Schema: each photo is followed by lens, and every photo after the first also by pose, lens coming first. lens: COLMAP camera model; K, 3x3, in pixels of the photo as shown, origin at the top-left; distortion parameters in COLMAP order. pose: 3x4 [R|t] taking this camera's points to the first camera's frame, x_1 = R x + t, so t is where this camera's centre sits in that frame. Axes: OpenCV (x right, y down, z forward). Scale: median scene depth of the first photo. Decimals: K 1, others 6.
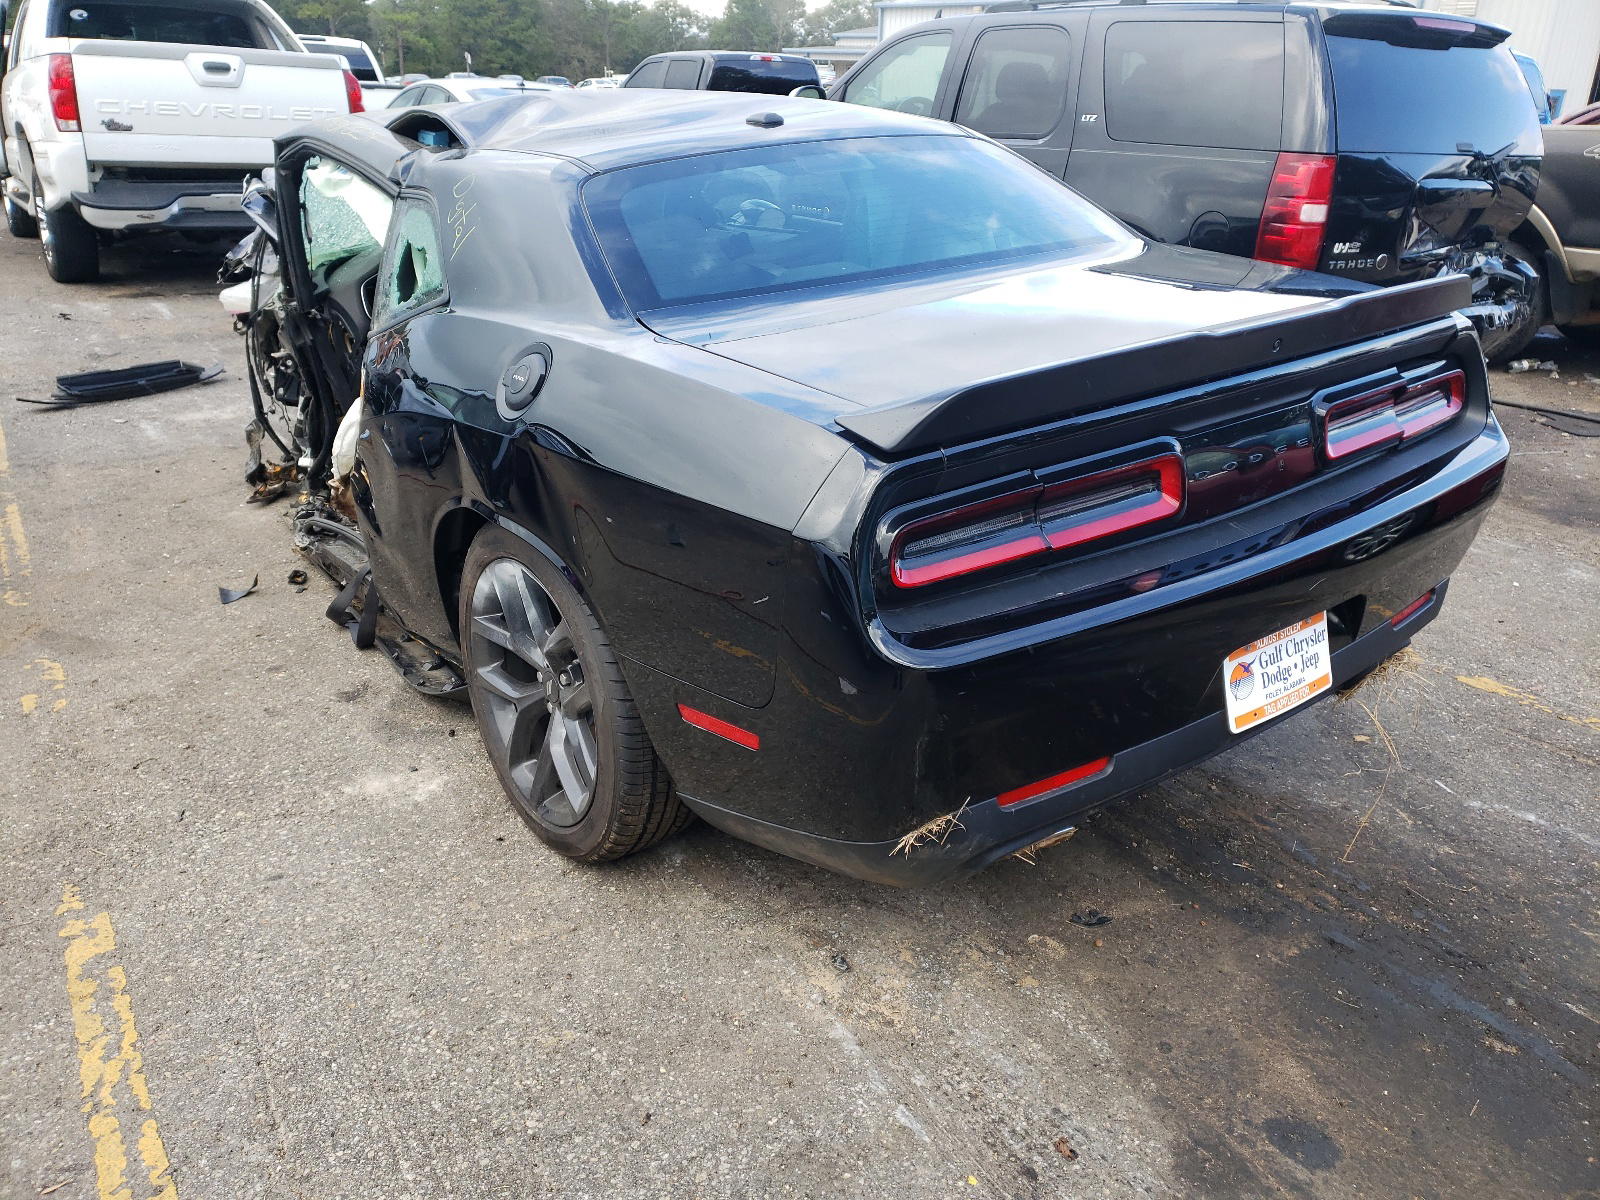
lens RADIAL K [[1197.9, 0, 809.7], [0, 1197.9, 599.9], [0, 0, 1]] dist [0.022008, 0.000621]
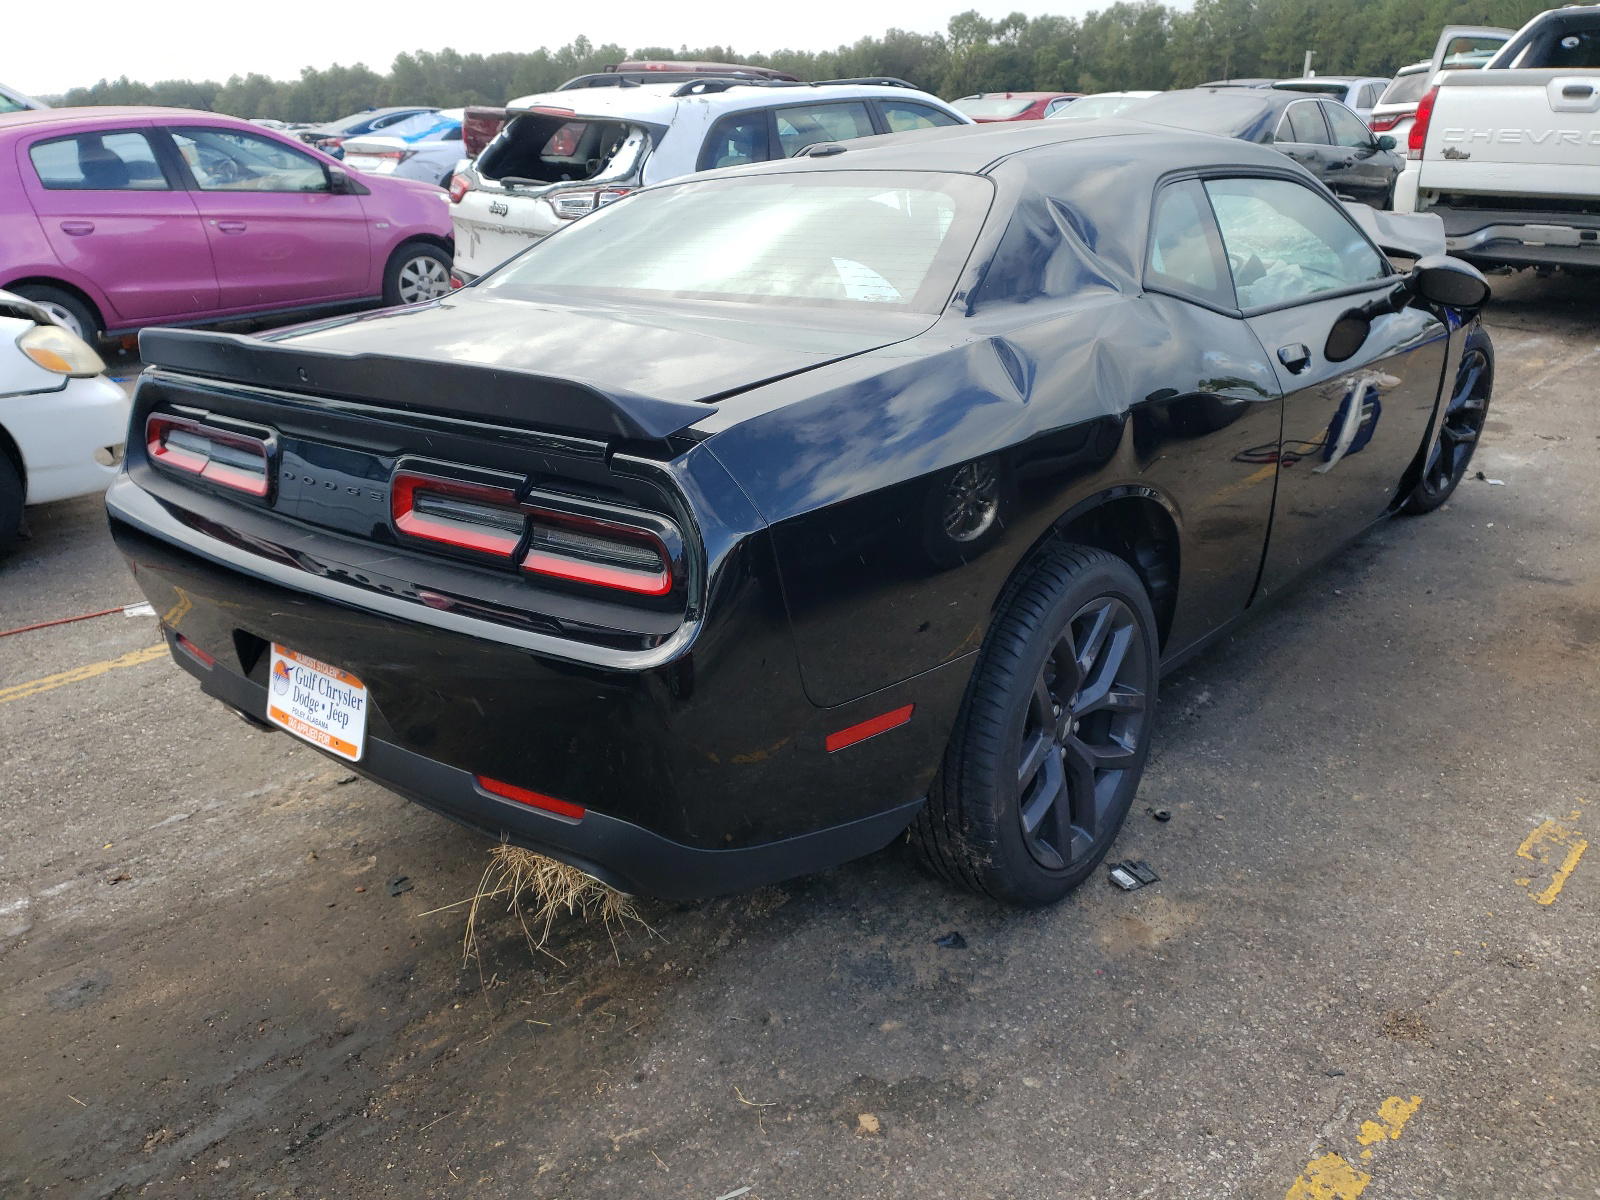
lens RADIAL K [[1197.9, 0, 807.8], [0, 1197.9, 599.7], [0, 0, 1]] dist [0.022008, 0.000621]
pose [[0.251308, 0.346364, -0.903812, 1.018781], [-0.362745, 0.899426, 0.243821, -0.305049], [0.897363, 0.266579, 0.351675, 0.736293]]
